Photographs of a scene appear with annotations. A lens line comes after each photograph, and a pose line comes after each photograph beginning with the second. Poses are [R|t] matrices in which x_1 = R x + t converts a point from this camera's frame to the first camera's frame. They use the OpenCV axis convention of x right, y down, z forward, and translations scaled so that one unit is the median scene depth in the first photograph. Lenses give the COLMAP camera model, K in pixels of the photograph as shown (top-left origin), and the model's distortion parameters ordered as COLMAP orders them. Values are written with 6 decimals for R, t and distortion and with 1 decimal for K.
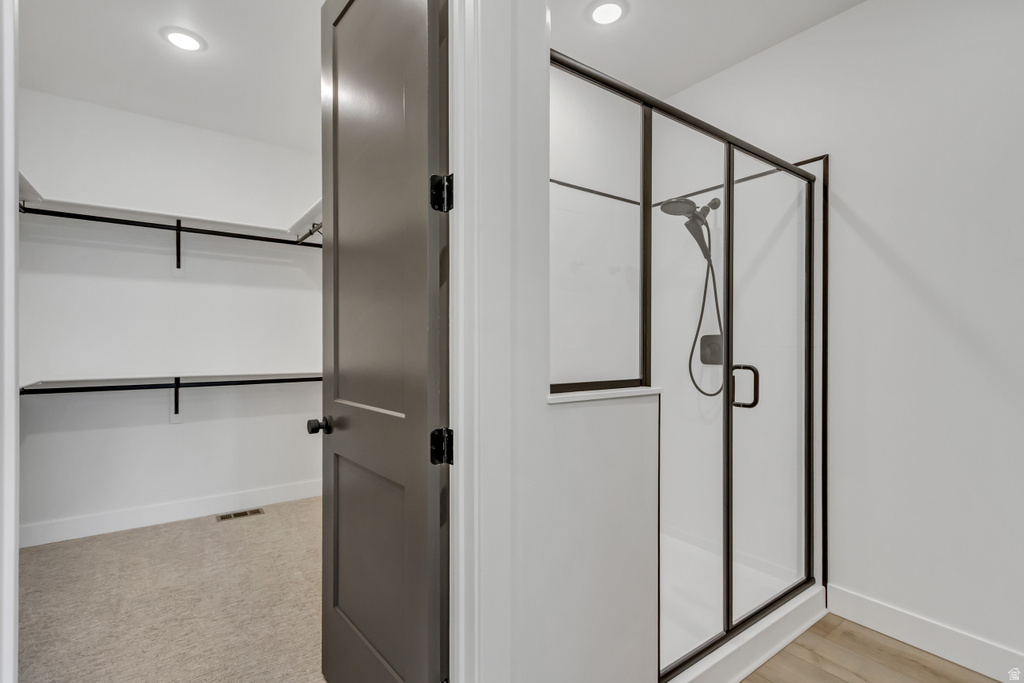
lens RADIAL K [[482.0, 0, 505.3], [0, 482.0, 339.4], [0, 0, 1]] dist [0.010008, -0.001552]
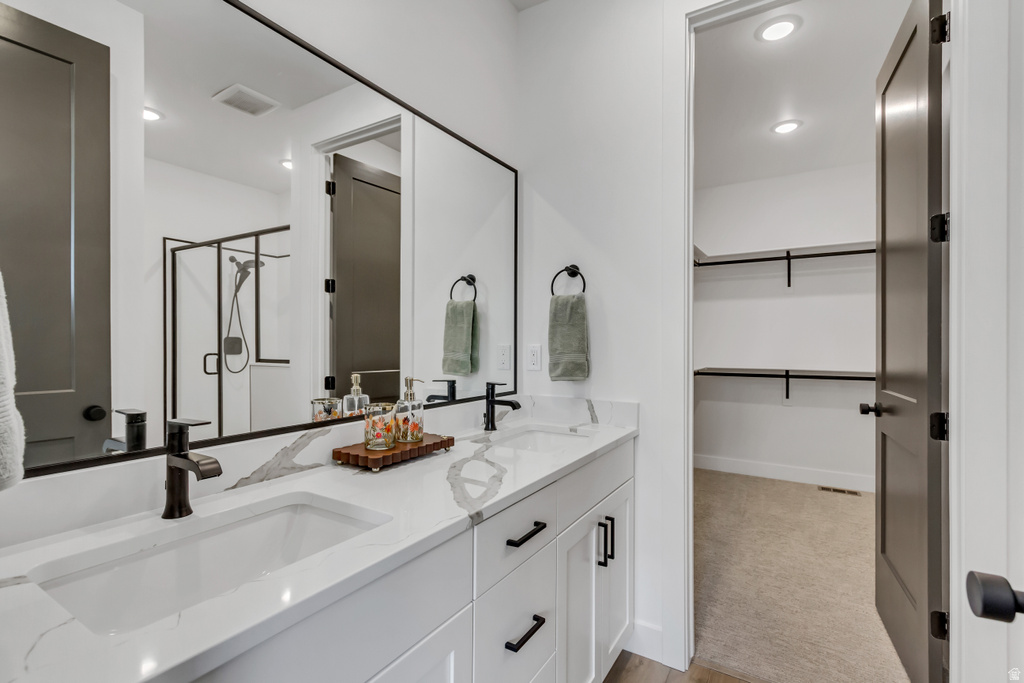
lens RADIAL K [[482.0, 0, 505.0], [0, 482.0, 340.7], [0, 0, 1]] dist [0.010008, -0.001552]
pose [[0.390385, 0.001295, -0.920651, 0.303326], [-0.002156, 0.999998, 0.000493, -0.001165], [0.920649, 0.001793, 0.390386, -0.285146]]
